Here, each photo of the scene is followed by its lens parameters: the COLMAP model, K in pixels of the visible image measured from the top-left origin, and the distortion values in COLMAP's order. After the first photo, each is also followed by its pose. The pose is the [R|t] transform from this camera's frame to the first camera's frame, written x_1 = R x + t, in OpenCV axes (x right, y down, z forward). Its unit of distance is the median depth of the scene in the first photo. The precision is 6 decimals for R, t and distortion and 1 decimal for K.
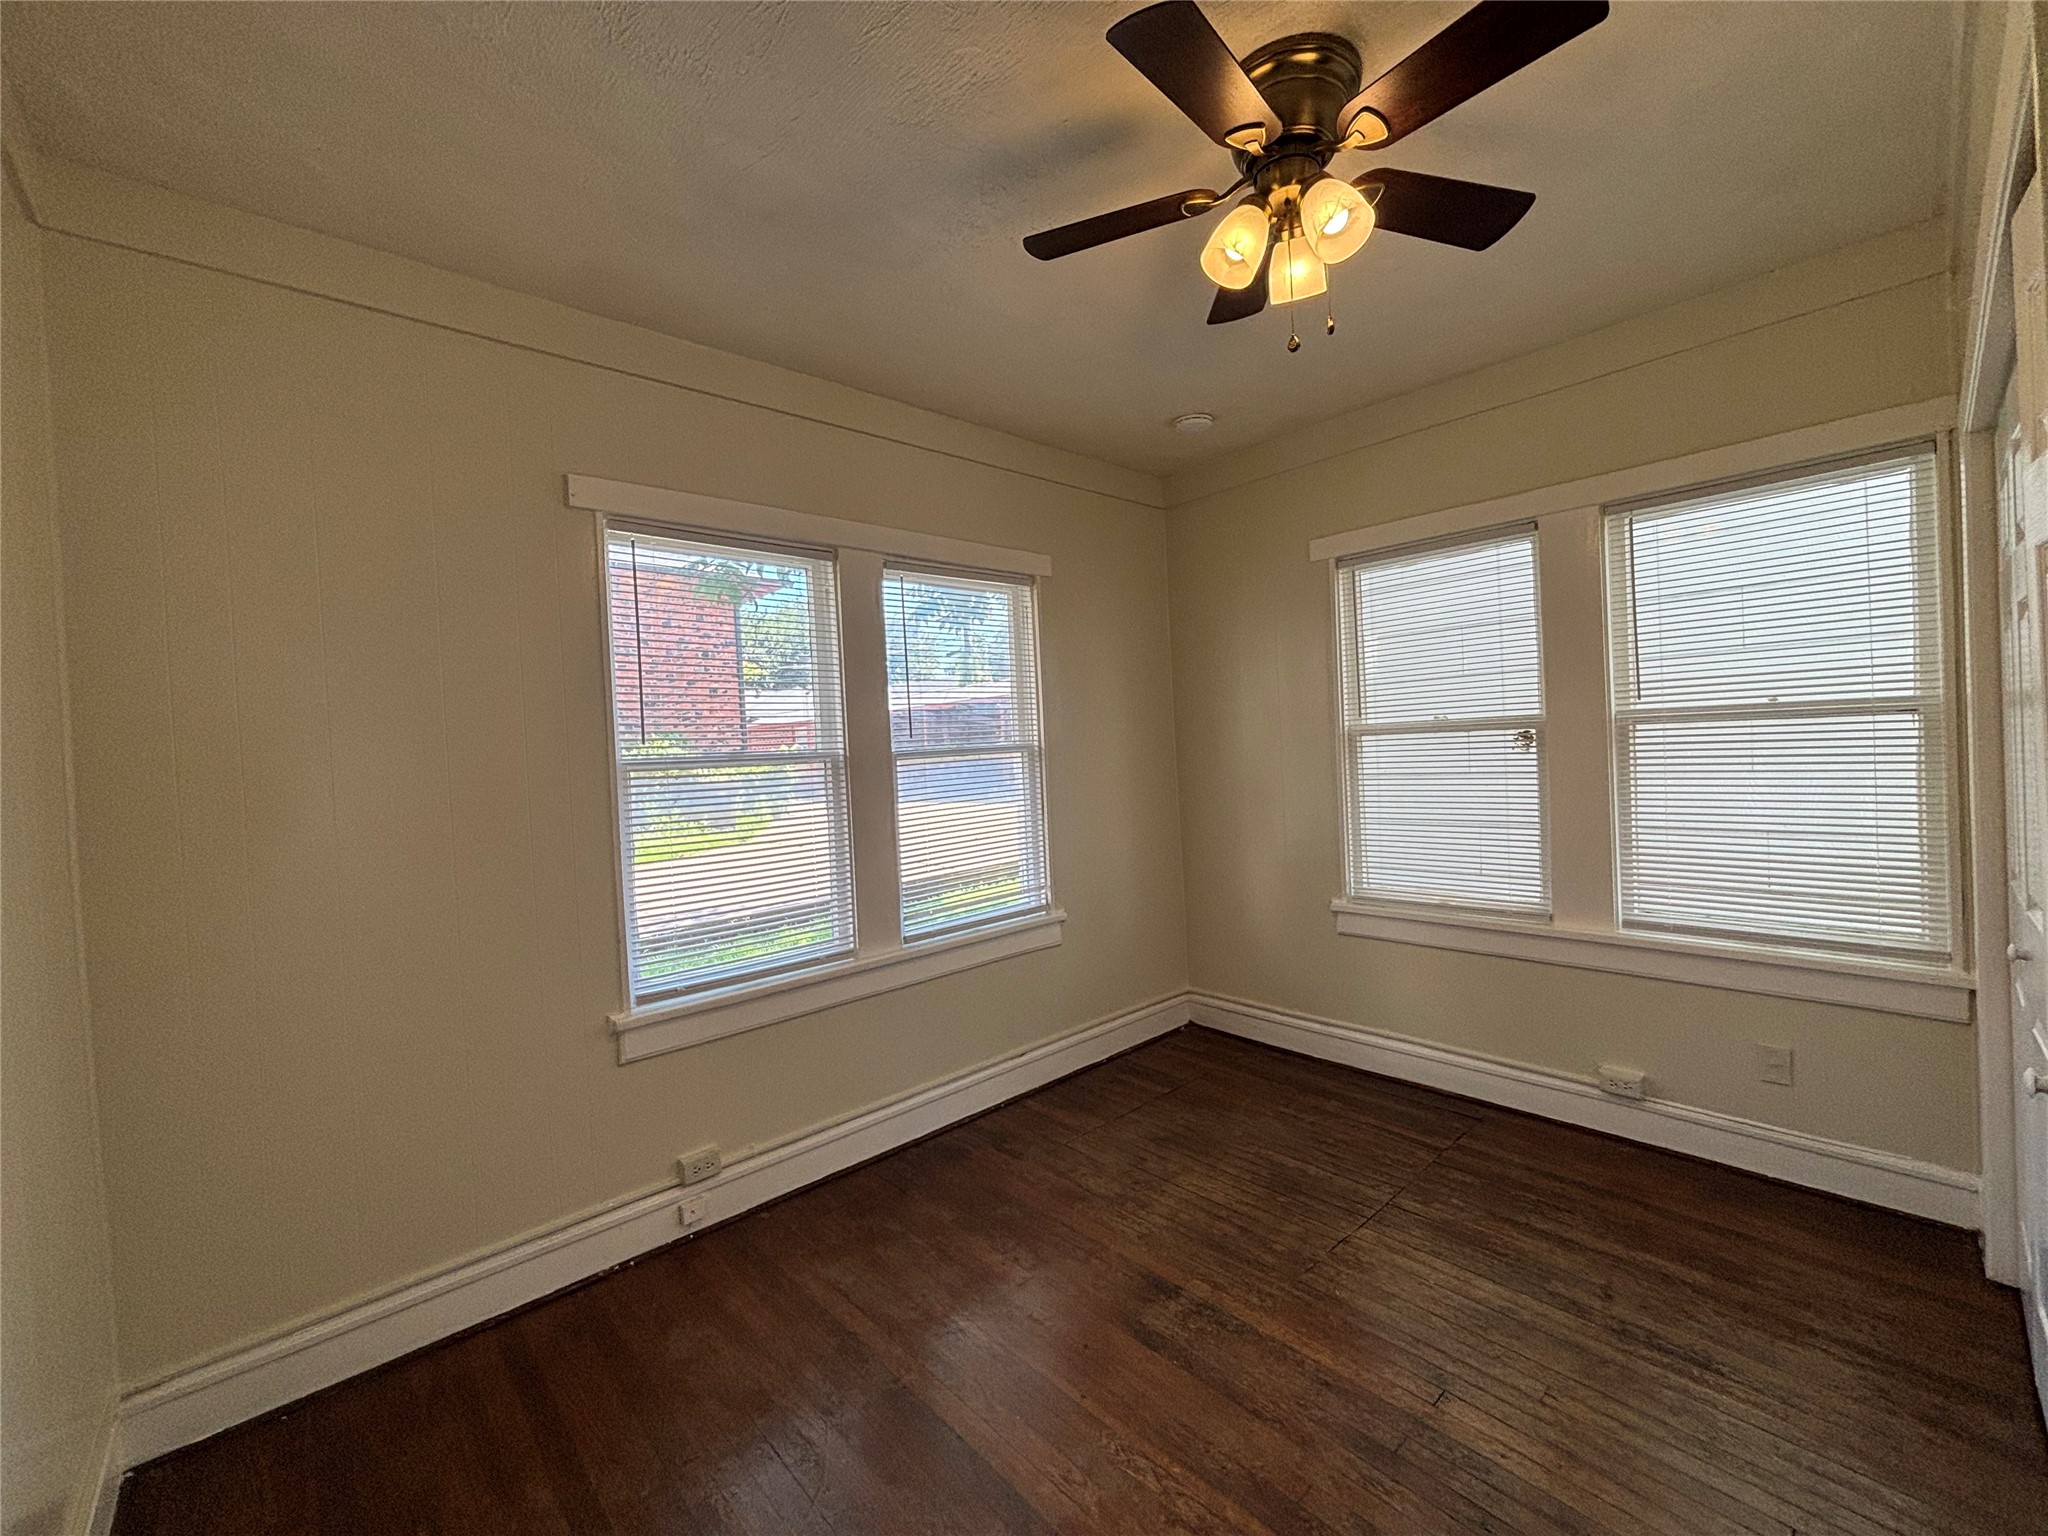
lens RADIAL K [[832.5, 0, 1022.1], [0, 832.5, 764.2], [0, 0, 1]] dist [0.009562, -0.003078]
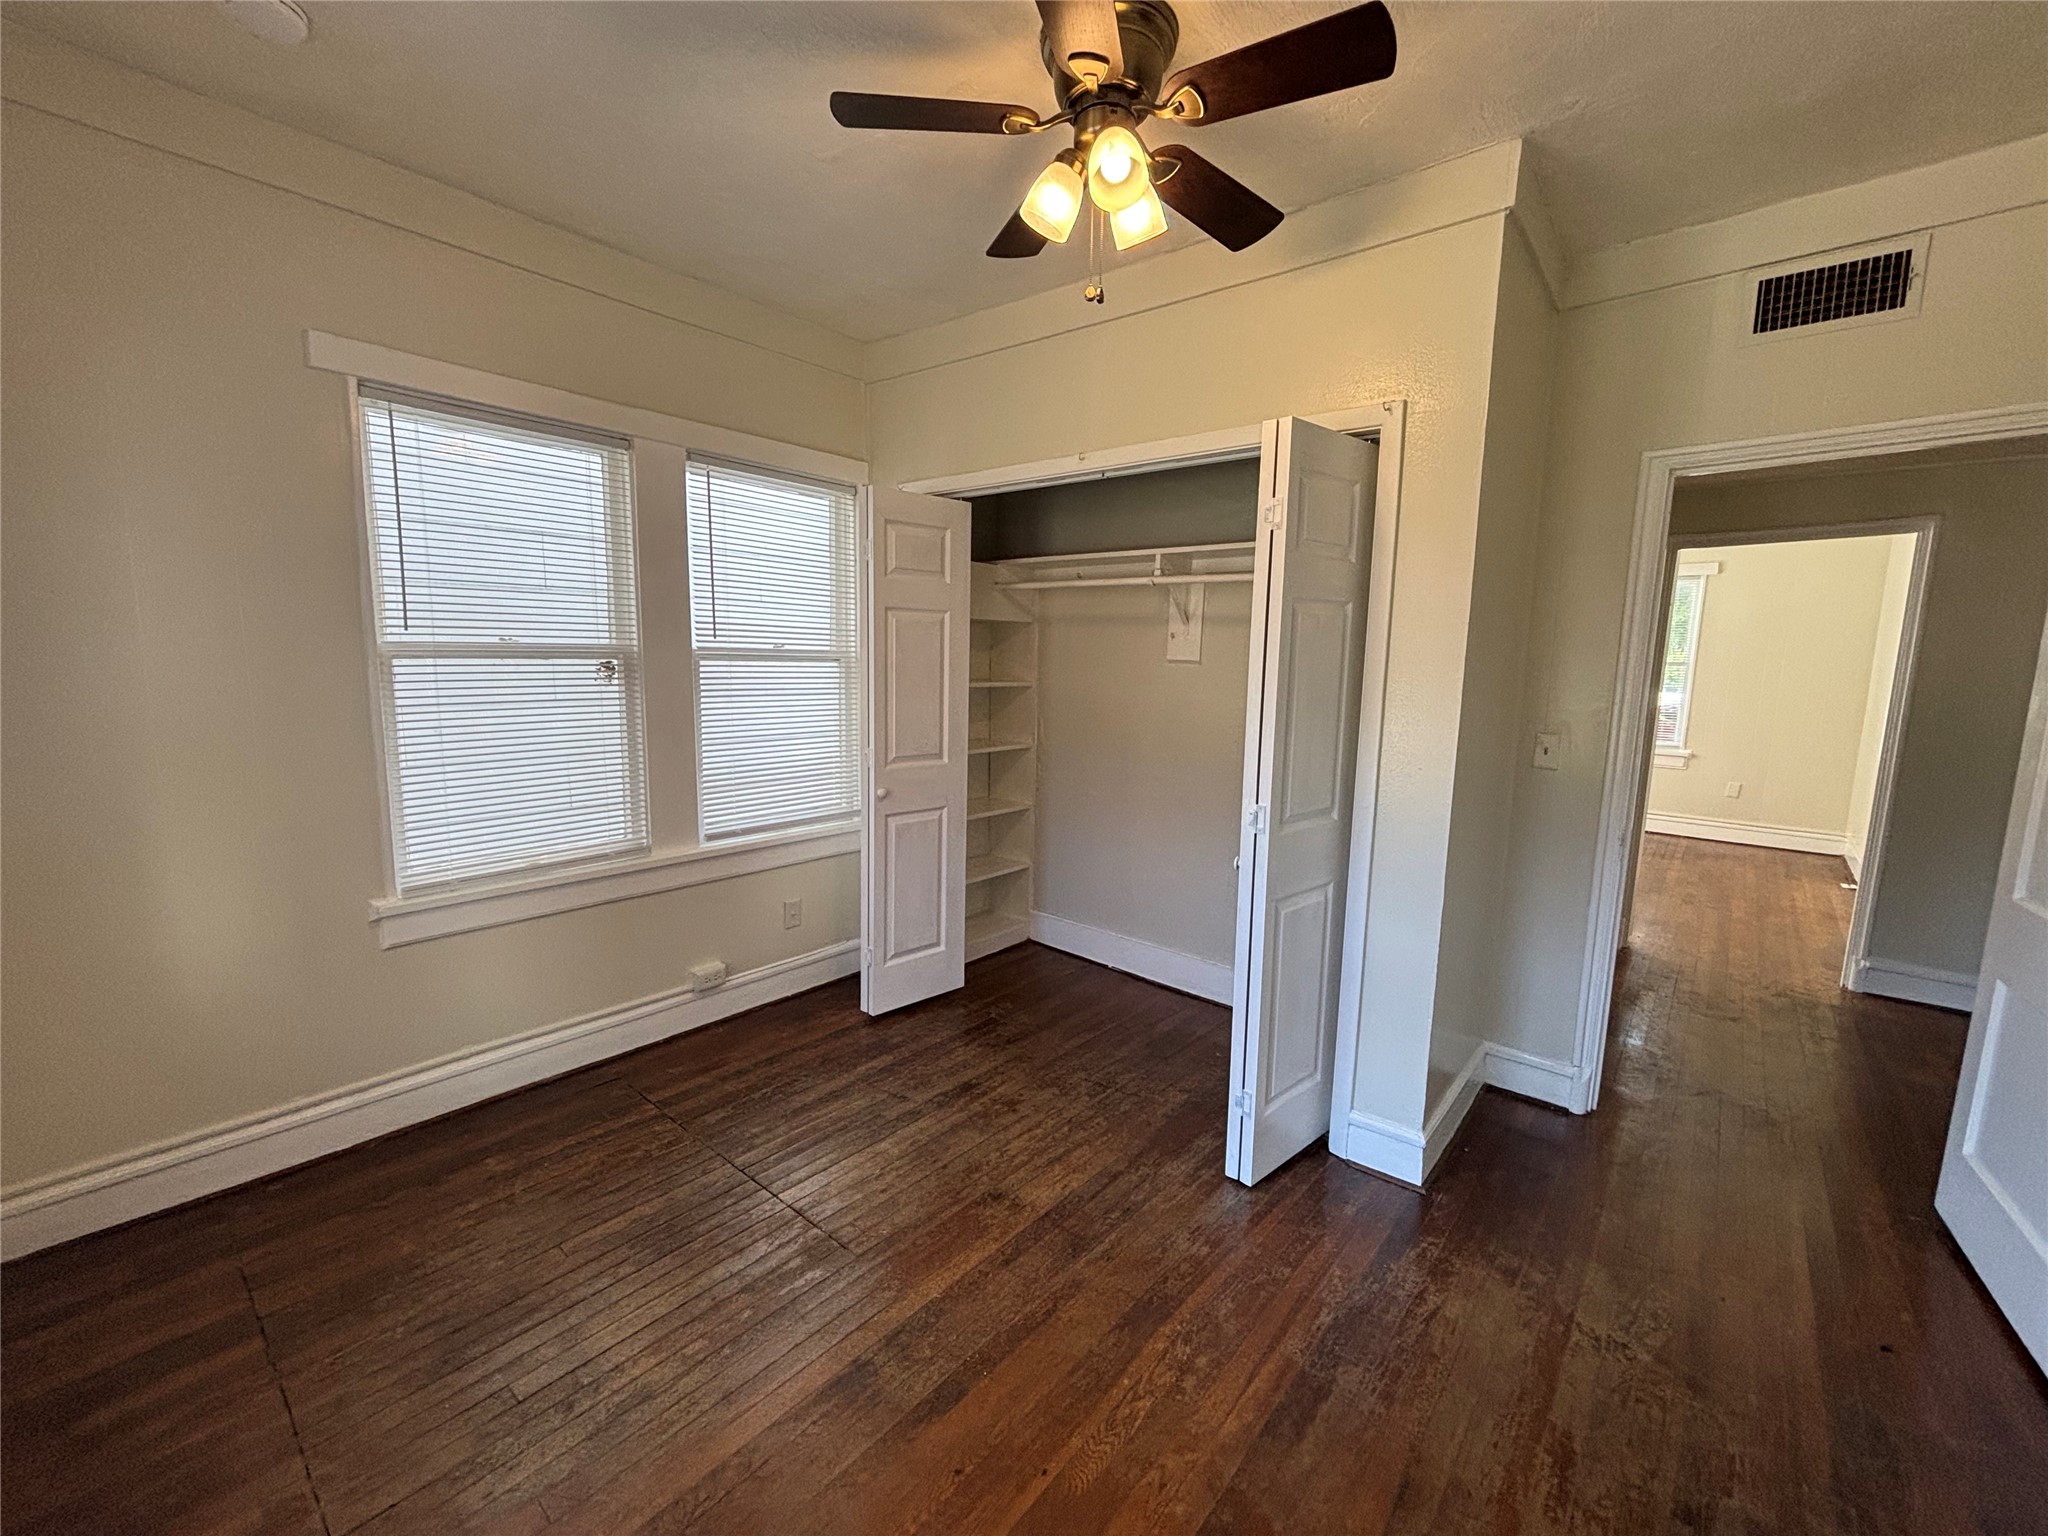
lens RADIAL K [[826.2, 0, 1024.0], [0, 826.2, 762.7], [0, 0, 1]] dist [-0.027321, -0.000157]
pose [[-0.128044, -0.082727, 0.988312, -0.418254], [0.008328, 0.996390, 0.084482, -0.000312], [-0.991734, 0.019048, -0.126893, 0.714612]]
